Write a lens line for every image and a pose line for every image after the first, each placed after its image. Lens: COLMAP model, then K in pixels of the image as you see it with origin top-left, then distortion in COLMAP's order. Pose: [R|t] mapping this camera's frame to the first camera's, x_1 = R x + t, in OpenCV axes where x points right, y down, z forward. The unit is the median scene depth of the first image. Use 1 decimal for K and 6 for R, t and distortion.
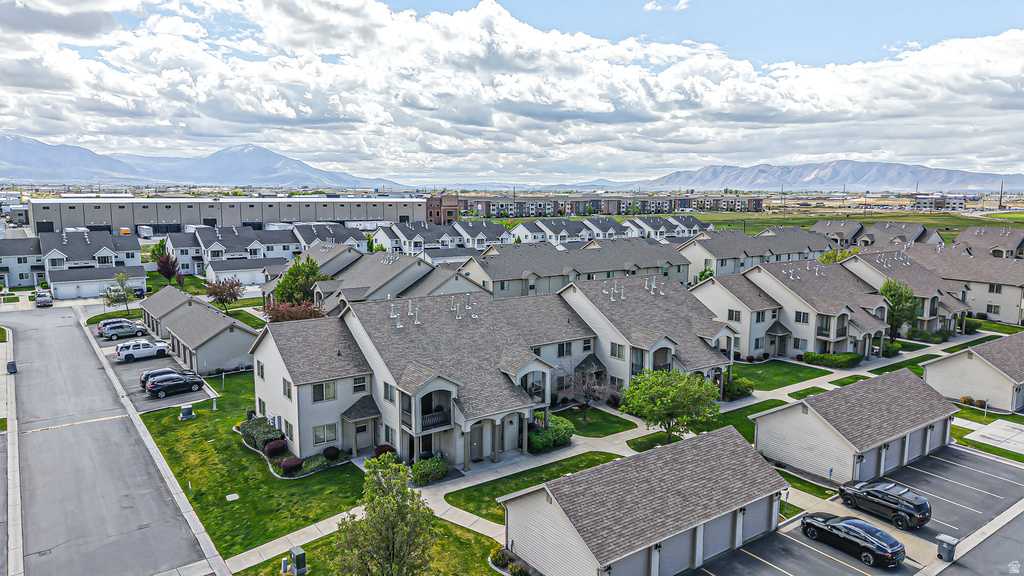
lens RADIAL K [[682.7, 0, 511.1], [0, 682.7, 286.1], [0, 0, 1]] dist [0.030549, -0.037467]
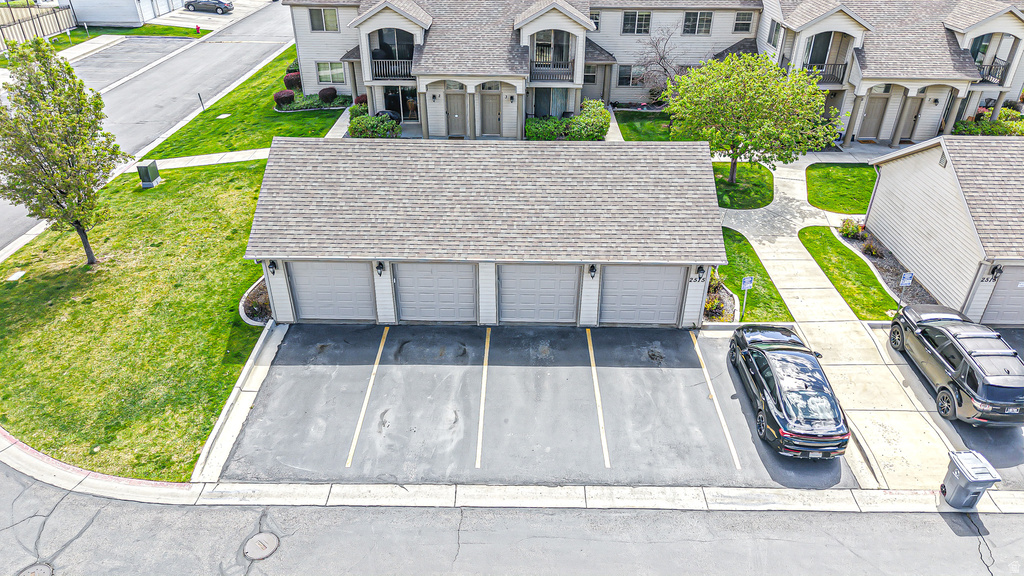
lens RADIAL K [[682.7, 0, 512.8], [0, 682.7, 289.8], [0, 0, 1]] dist [0.030549, -0.037467]
pose [[0.799493, 0.310704, -0.514076, 0.367969], [-0.083158, 0.904840, 0.417551, 0.066764], [0.594891, -0.291079, 0.749251, 0.328854]]
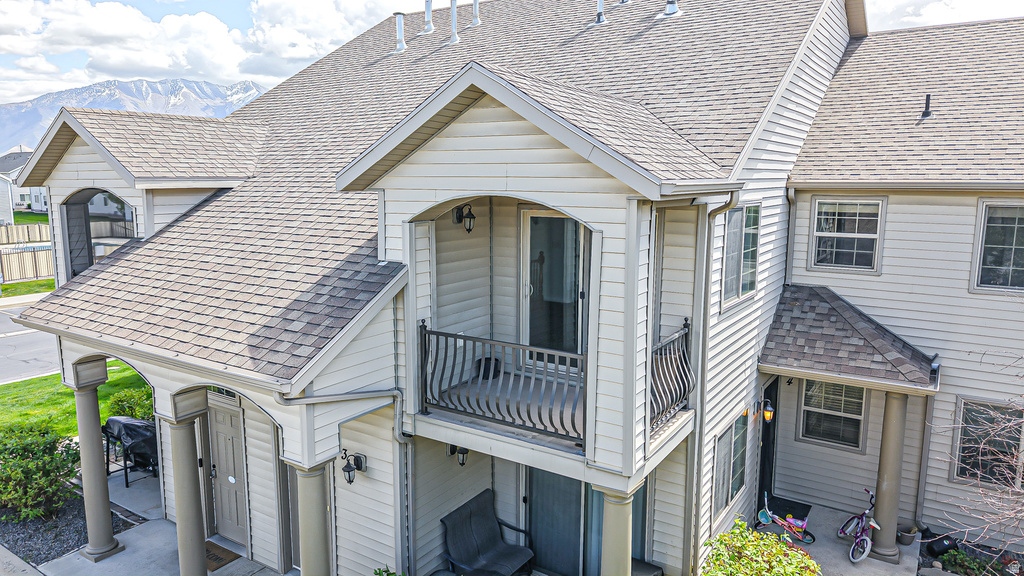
lens RADIAL K [[682.7, 0, 516.1], [0, 682.7, 288.2], [0, 0, 1]] dist [0.030549, -0.037467]
pose [[0.357250, 0.142830, -0.923023, 0.142387], [-0.128465, 0.986360, 0.102909, 0.109942], [0.925132, 0.081812, 0.370726, 0.810350]]
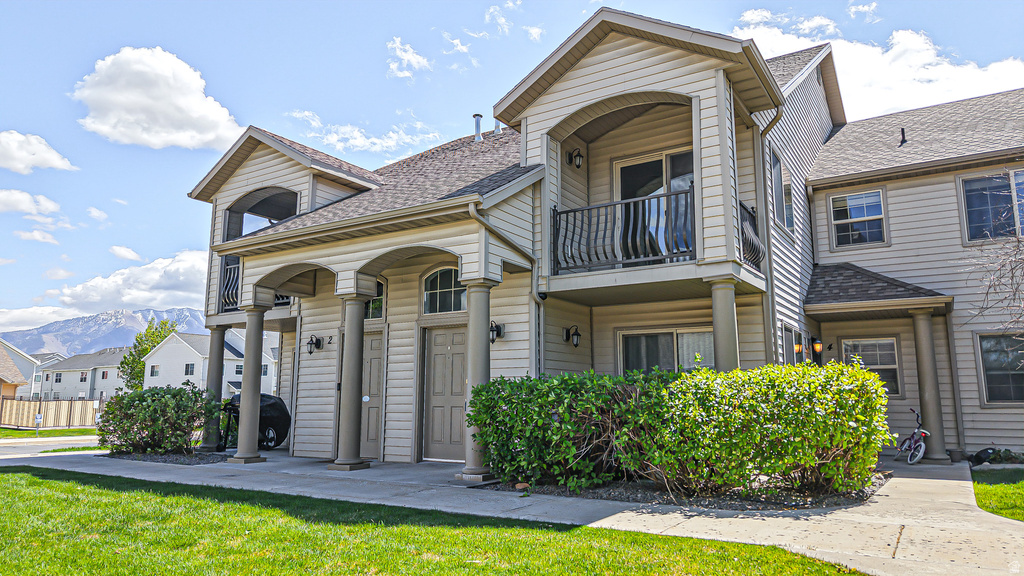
lens RADIAL K [[682.7, 0, 512.9], [0, 682.7, 288.4], [0, 0, 1]] dist [0.030549, -0.037467]
pose [[0.363457, -0.159312, -0.917888, 0.170156], [-0.125662, 0.967882, -0.217748, 0.195046], [0.923097, 0.194486, 0.331764, 0.777845]]
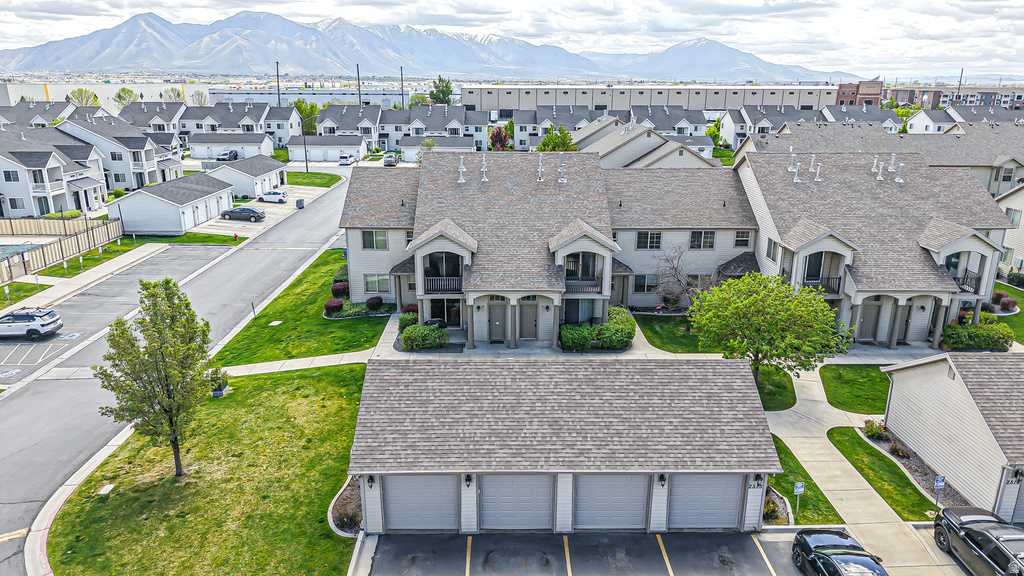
lens RADIAL K [[682.7, 0, 511.9], [0, 682.7, 286.8], [0, 0, 1]] dist [0.030549, -0.037467]
pose [[0.817062, 0.161387, -0.553501, 0.344527], [-0.078728, 0.982262, 0.170187, 0.033036], [0.571149, -0.095477, 0.815275, 0.261900]]
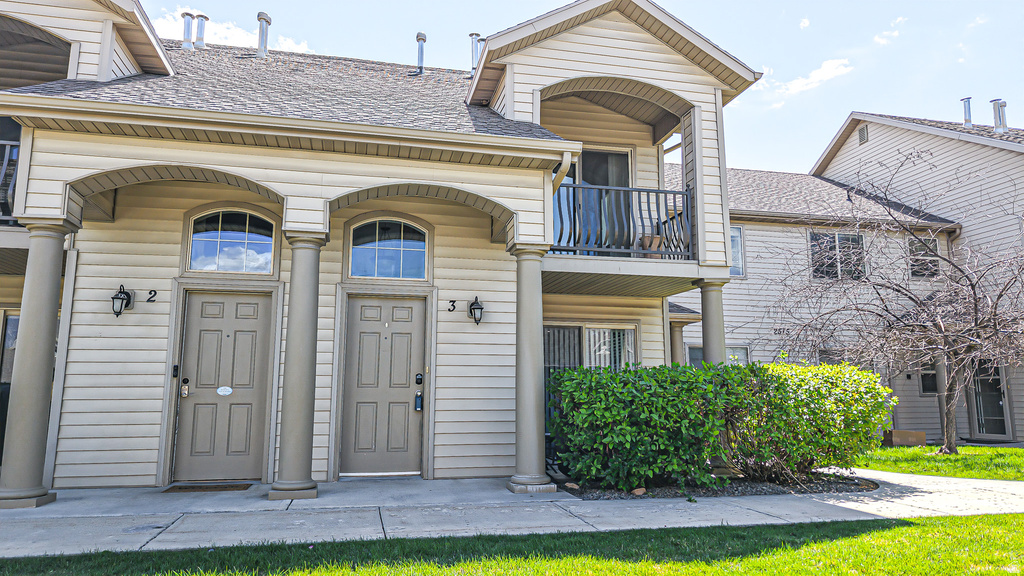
lens RADIAL K [[682.7, 0, 513.4], [0, 682.7, 289.0], [0, 0, 1]] dist [0.030549, -0.037467]
pose [[0.919472, -0.069087, -0.387037, 0.064889], [-0.047865, 0.957446, -0.284617, 0.204728], [0.390230, 0.280223, 0.877038, 0.707969]]
